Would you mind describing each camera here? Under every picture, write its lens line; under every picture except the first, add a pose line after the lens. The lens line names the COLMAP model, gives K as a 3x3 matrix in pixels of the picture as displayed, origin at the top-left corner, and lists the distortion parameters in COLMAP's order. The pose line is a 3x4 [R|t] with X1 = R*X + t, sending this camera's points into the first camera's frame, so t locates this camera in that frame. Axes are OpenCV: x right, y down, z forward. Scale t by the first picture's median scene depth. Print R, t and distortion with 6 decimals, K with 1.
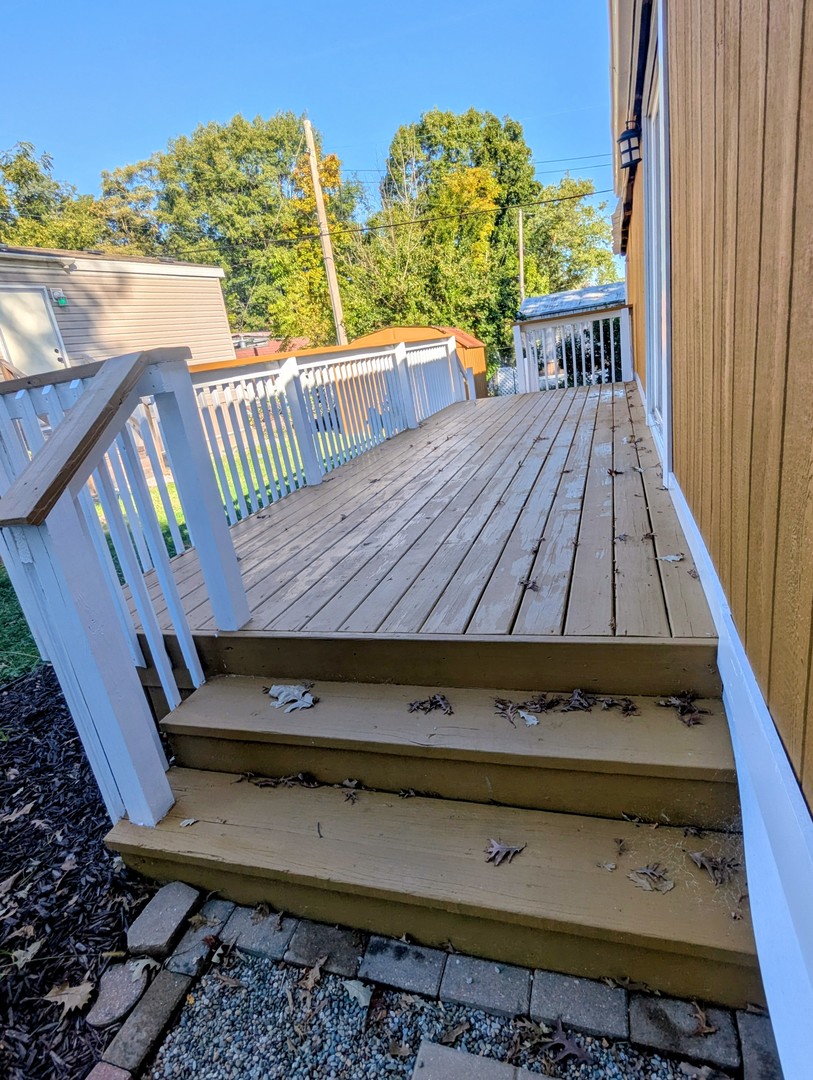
lens RADIAL K [[579.9, 0, 406.5], [0, 579.9, 540.0], [0, 0, 1]] dist [-0.003684, -0.000637]
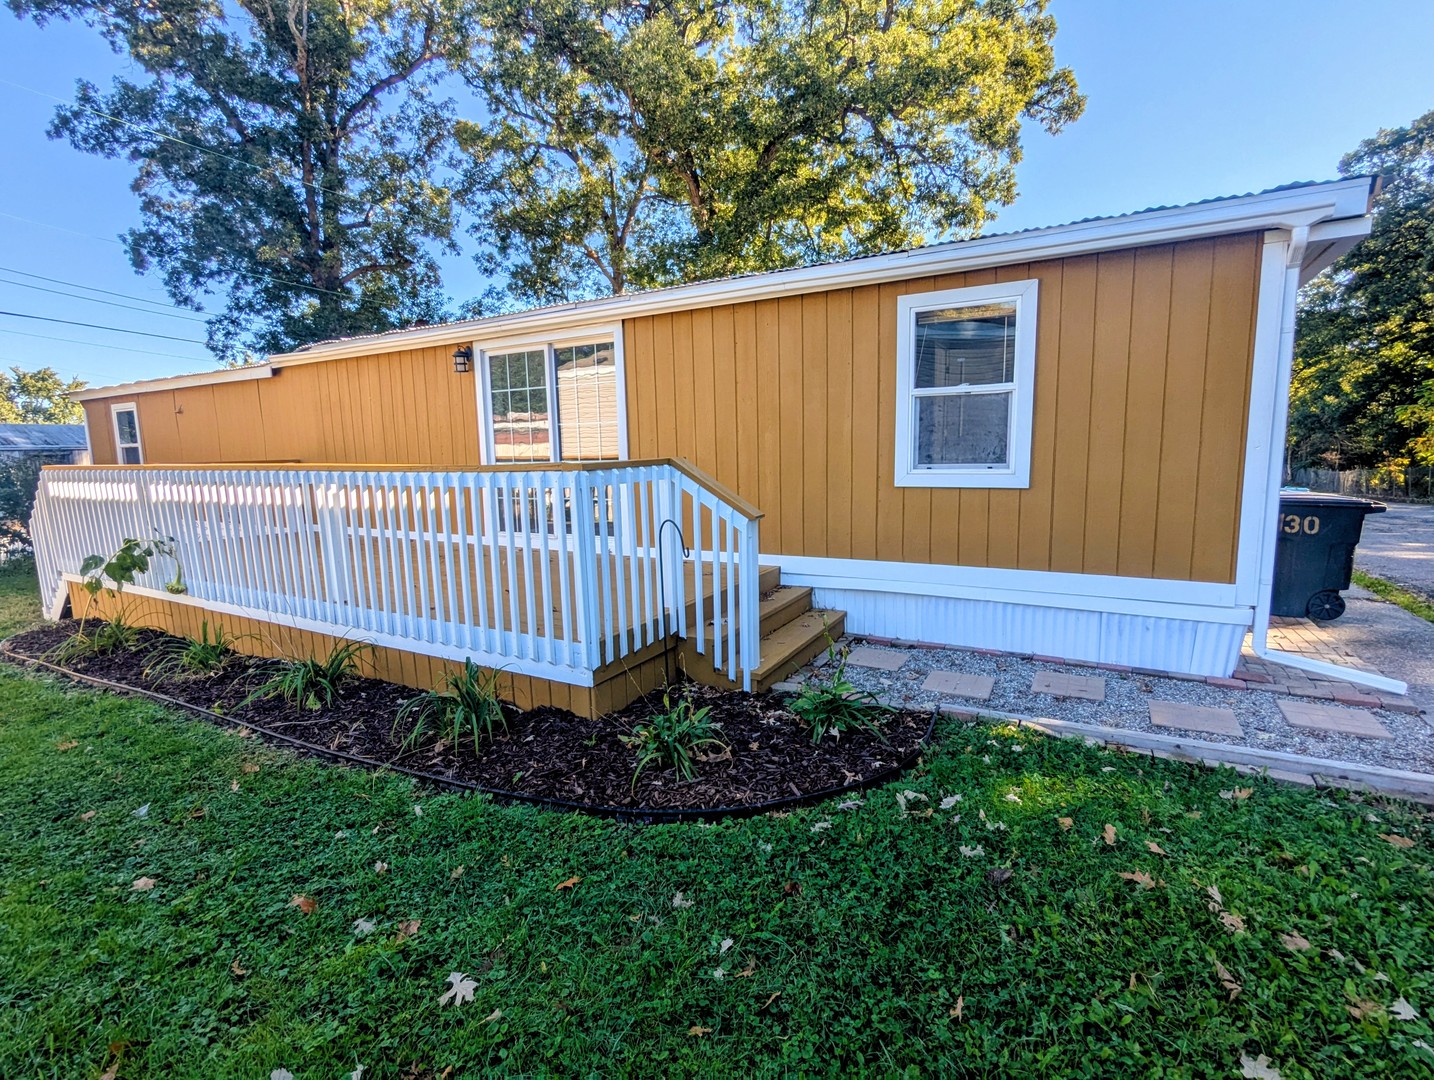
lens RADIAL K [[678.4, 0, 721.8], [0, 678.4, 542.8], [0, 0, 1]] dist [-0.000796, -0.000300]
pose [[0.199100, 0.004918, 0.979967, -0.323352], [0.300368, 0.951551, -0.065801, 0.020313], [-0.932812, 0.307452, 0.187977, 0.054511]]
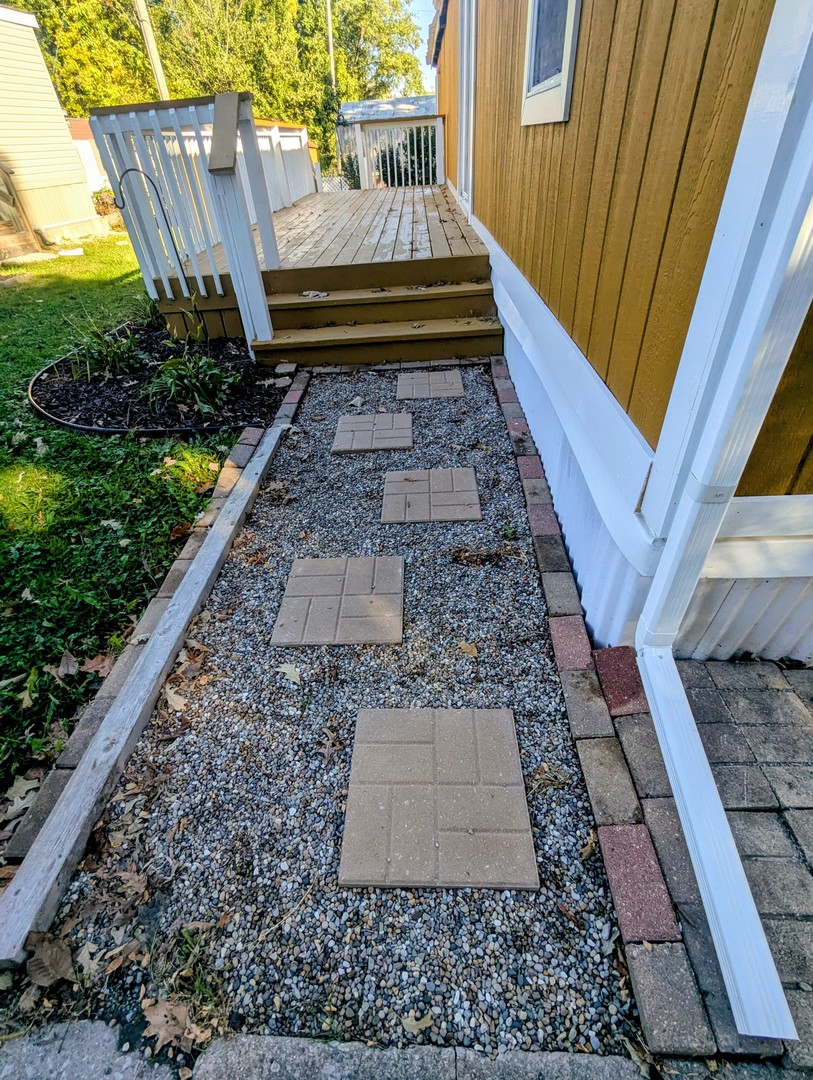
lens RADIAL K [[510.9, 0, 402.1], [0, 510.9, 539.4], [0, 0, 1]] dist [-0.000796, -0.000300]
pose [[0.950915, -0.110426, 0.289080, -0.067835], [0.015736, 0.950211, 0.311209, 0.068985], [-0.309053, -0.291384, 0.905308, -0.140237]]
